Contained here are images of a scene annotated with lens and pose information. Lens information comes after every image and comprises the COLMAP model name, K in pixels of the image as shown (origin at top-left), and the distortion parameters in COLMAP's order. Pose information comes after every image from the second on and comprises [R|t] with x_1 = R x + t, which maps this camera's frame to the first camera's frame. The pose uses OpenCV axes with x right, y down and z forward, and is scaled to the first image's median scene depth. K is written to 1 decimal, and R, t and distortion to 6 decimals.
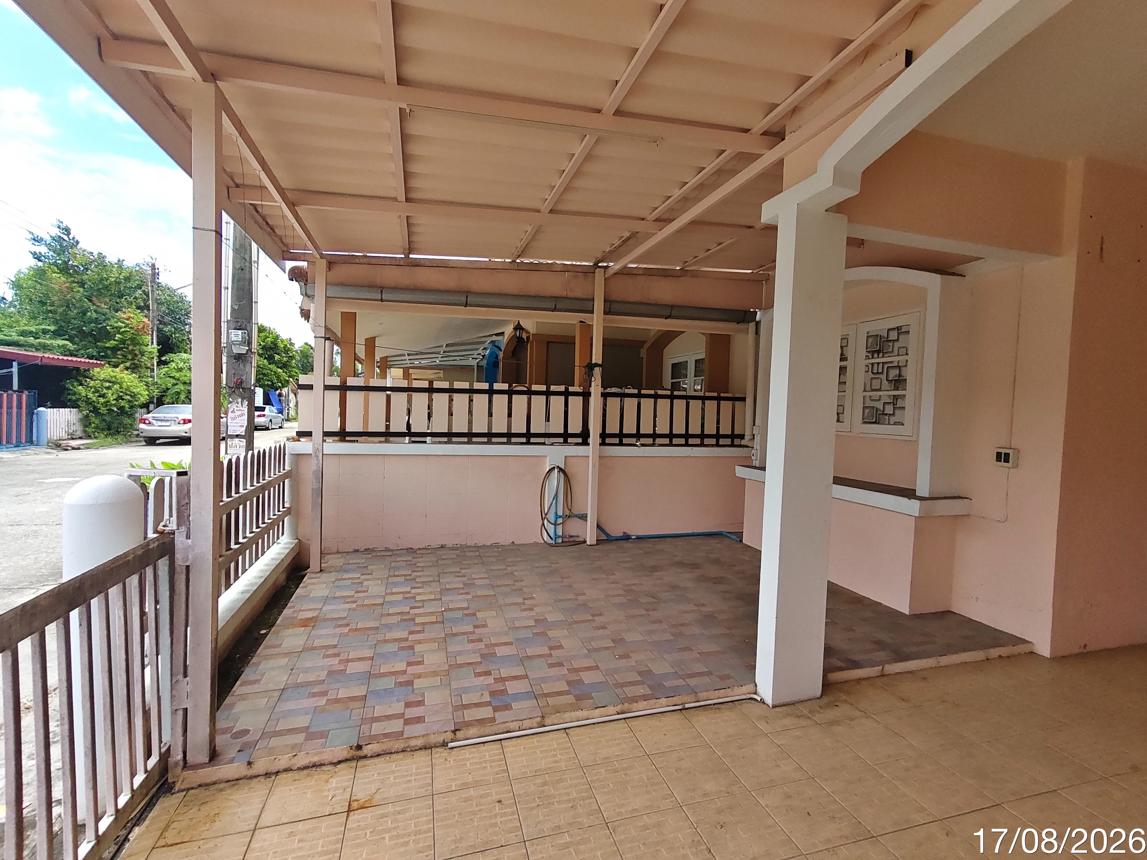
lens RADIAL K [[509.4, 0, 575.2], [0, 509.4, 426.9], [0, 0, 1]] dist [-0.000730, 0.000467]
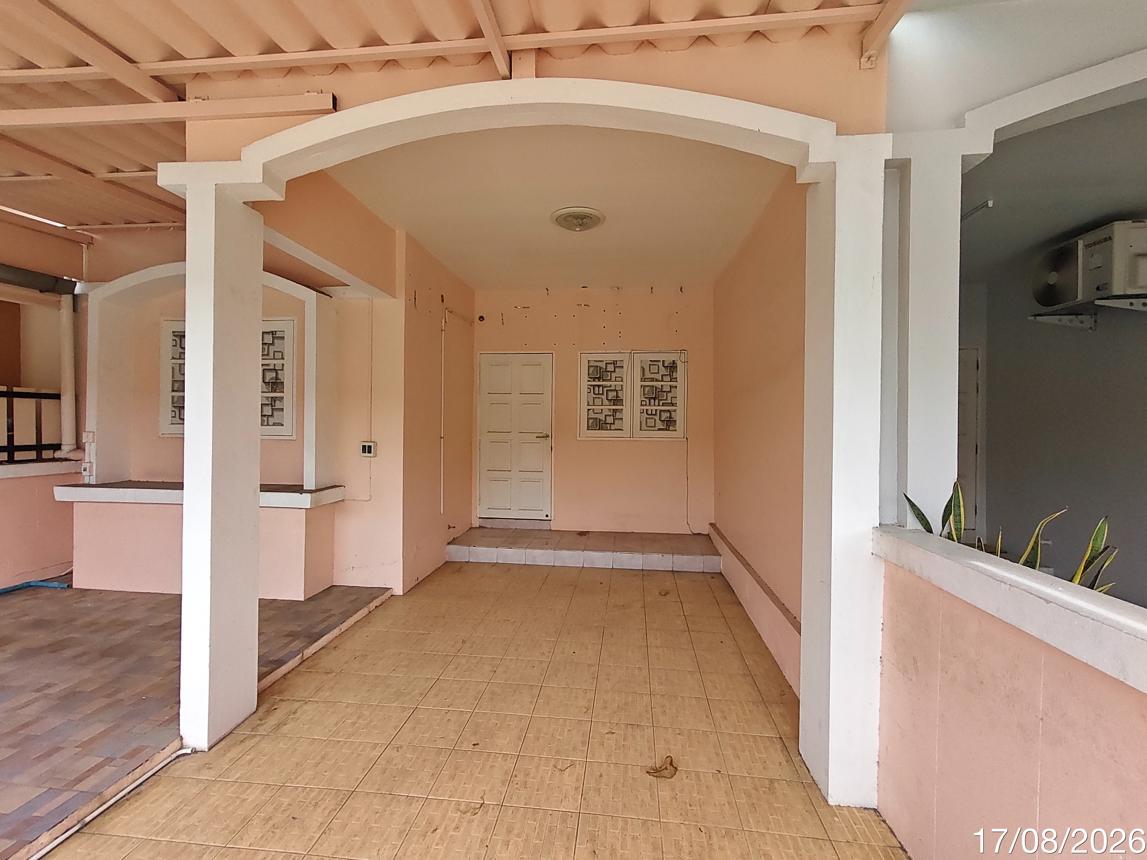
lens RADIAL K [[503.2, 0, 573.5], [0, 503.2, 430.0], [0, 0, 1]] dist [-0.000186, -0.000078]
pose [[0.393080, -0.033954, 0.918877, -0.102260], [0.028850, 0.999281, 0.024584, -0.003793], [-0.919051, 0.016846, 0.393778, 0.048161]]
